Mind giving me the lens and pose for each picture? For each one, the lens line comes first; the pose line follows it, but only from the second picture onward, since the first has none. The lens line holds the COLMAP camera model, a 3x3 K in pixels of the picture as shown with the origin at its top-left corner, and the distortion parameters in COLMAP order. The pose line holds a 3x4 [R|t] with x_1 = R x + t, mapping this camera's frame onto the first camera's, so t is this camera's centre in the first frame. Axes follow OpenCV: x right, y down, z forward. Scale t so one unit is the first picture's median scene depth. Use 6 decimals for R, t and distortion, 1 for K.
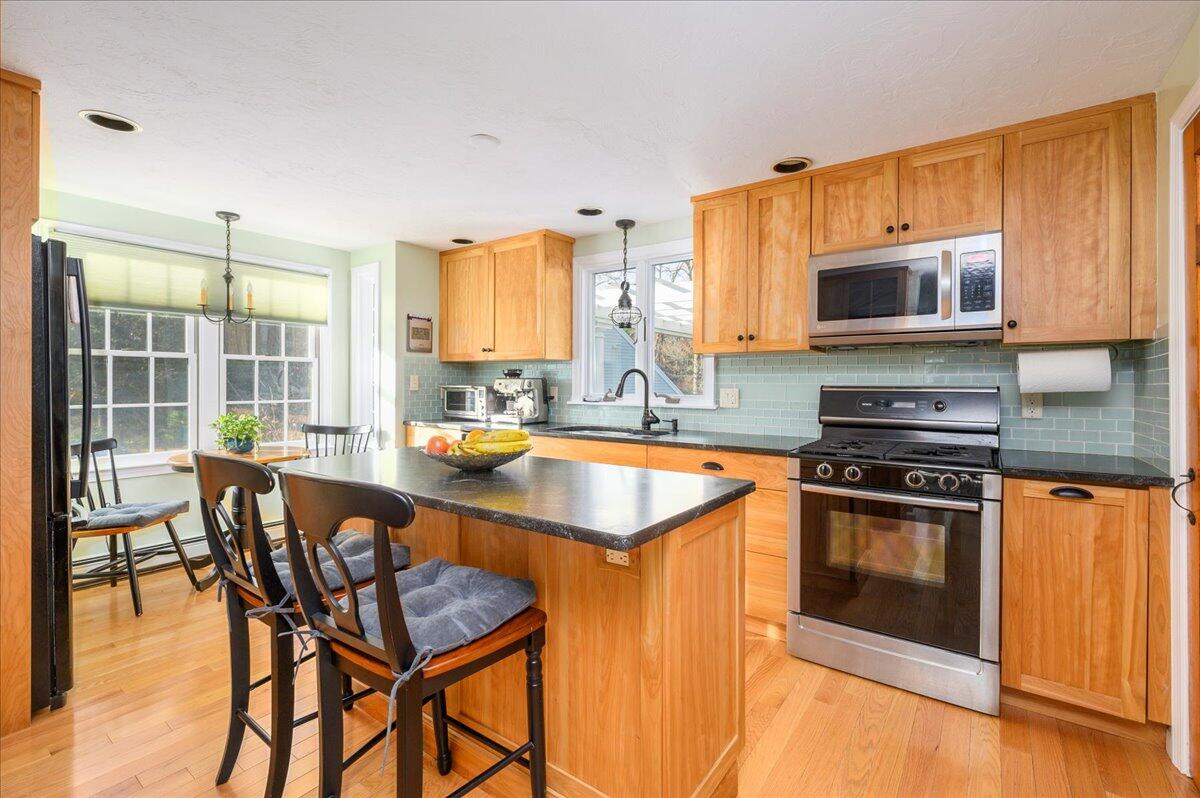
lens RADIAL K [[536.5, 0, 600.5], [0, 536.5, 387.4], [0, 0, 1]] dist [-0.000630, 0.000110]
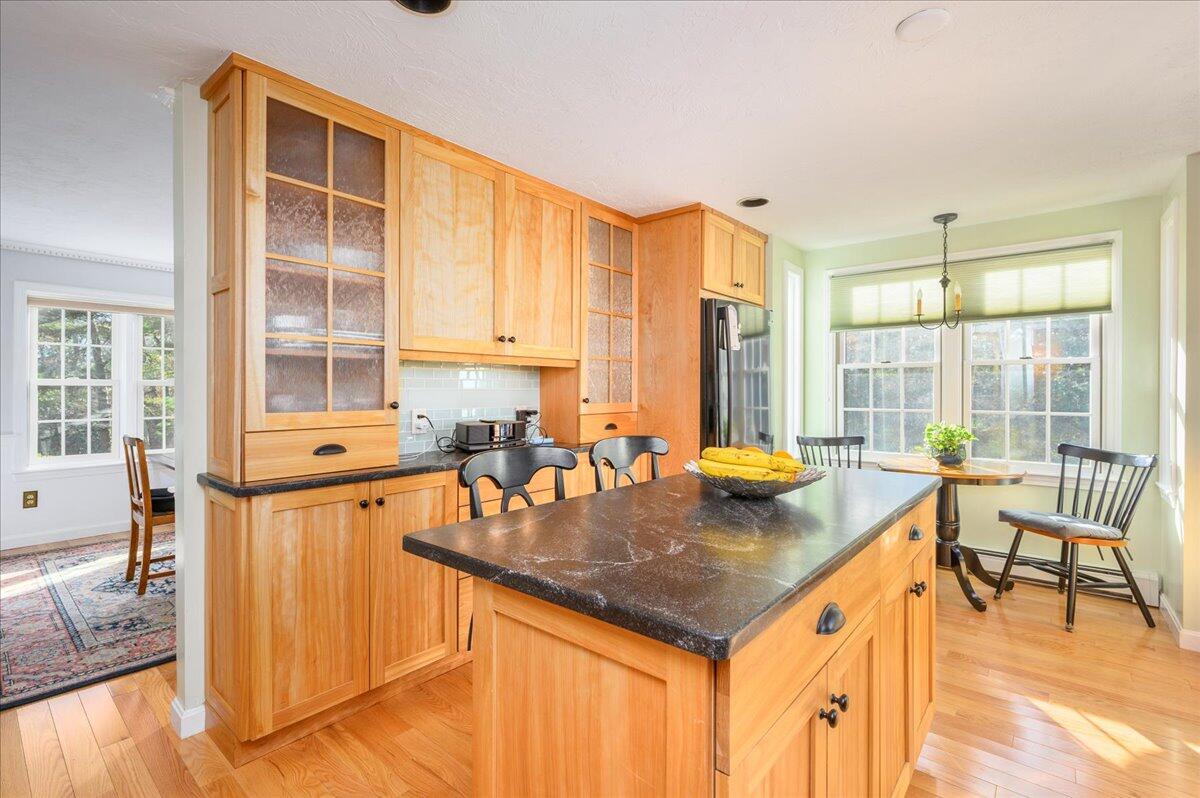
lens RADIAL K [[536.5, 0, 600.5], [0, 536.5, 387.4], [0, 0, 1]] dist [-0.000630, 0.000110]
pose [[-0.077432, -0.006913, -0.996974, 0.259602], [-0.007754, 0.999950, -0.006332, -0.002956], [0.996967, 0.007240, -0.077482, 0.375958]]
